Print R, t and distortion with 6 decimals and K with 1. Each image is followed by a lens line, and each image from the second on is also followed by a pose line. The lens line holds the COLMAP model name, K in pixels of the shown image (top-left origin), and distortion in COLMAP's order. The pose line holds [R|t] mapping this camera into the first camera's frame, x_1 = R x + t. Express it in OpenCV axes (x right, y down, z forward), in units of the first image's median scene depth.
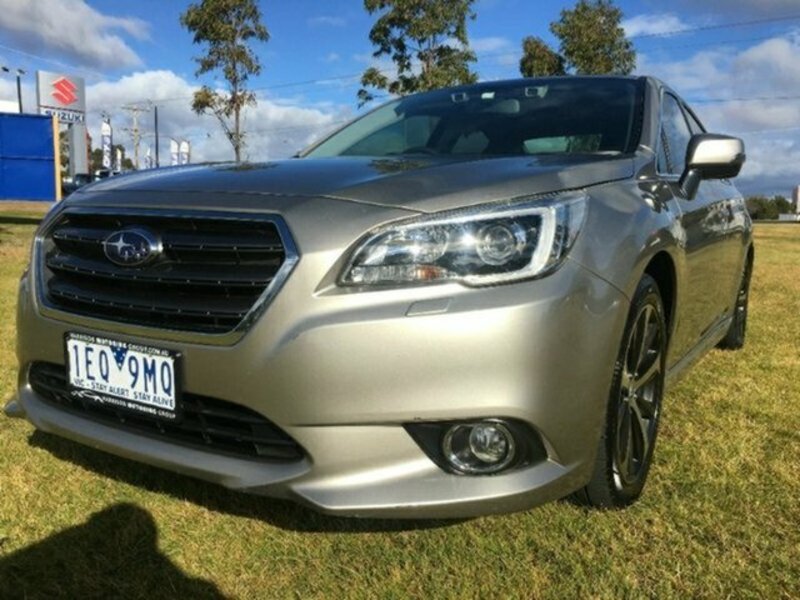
lens RADIAL K [[685.7, 0, 404.4], [0, 685.7, 297.8], [0, 0, 1]] dist [0.110091, -0.162120]
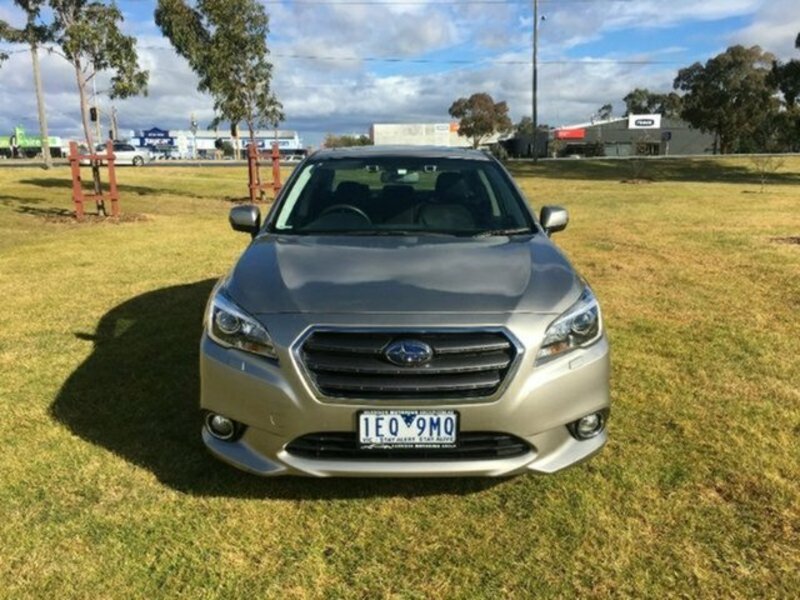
lens RADIAL K [[685.7, 0, 404.4], [0, 685.7, 297.8], [0, 0, 1]] dist [0.110091, -0.162120]
pose [[0.840434, -0.134825, 0.524874, -1.165322], [0.084332, 0.989296, 0.119089, -0.375078], [-0.535312, -0.055823, 0.842808, -0.342480]]
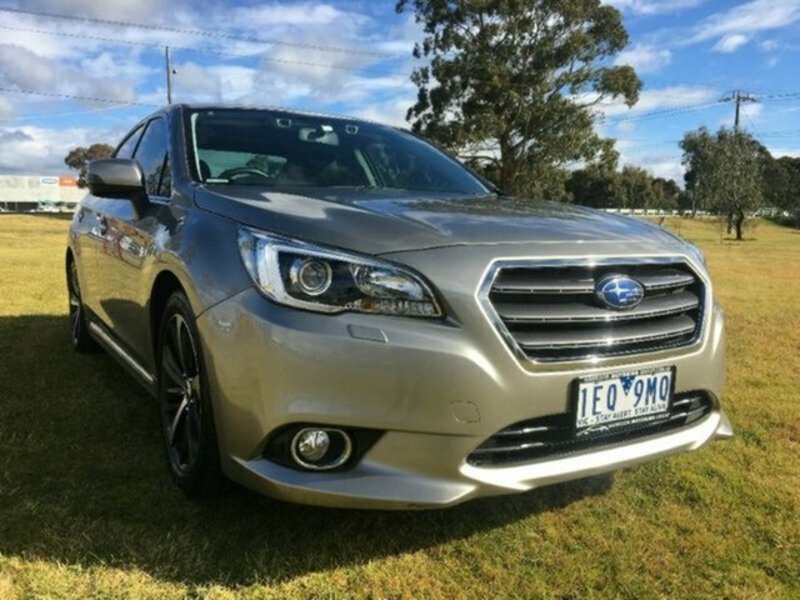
lens RADIAL K [[685.7, 0, 404.4], [0, 685.7, 297.8], [0, 0, 1]] dist [0.110091, -0.162120]
pose [[0.452848, -0.122372, 0.883150, -1.509167], [0.104567, 0.990990, 0.083696, -0.188402], [-0.885434, 0.054447, 0.461564, 0.733647]]
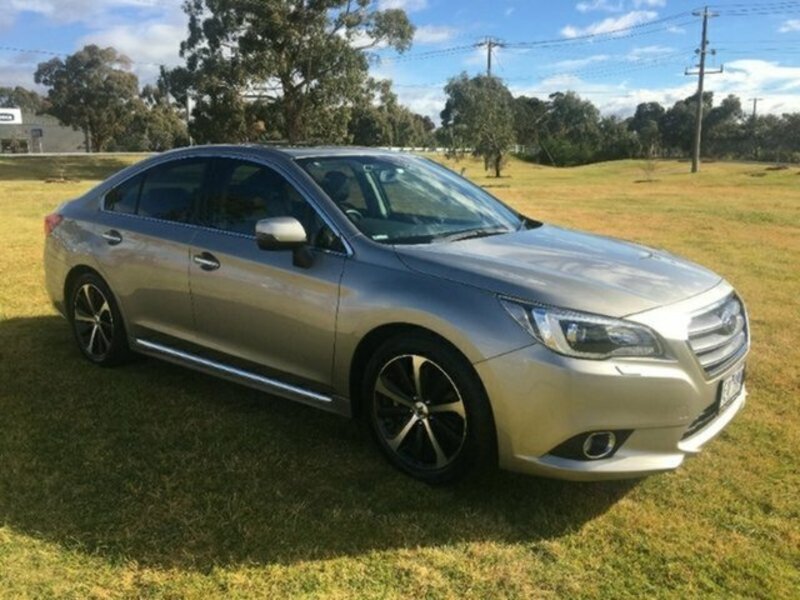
lens RADIAL K [[685.7, 0, 404.4], [0, 685.7, 297.8], [0, 0, 1]] dist [0.110091, -0.162120]
pose [[0.131912, -0.227765, 0.964739, -2.221419], [0.117776, 0.969951, 0.212892, -0.623817], [-0.984240, 0.085540, 0.154774, 1.505670]]
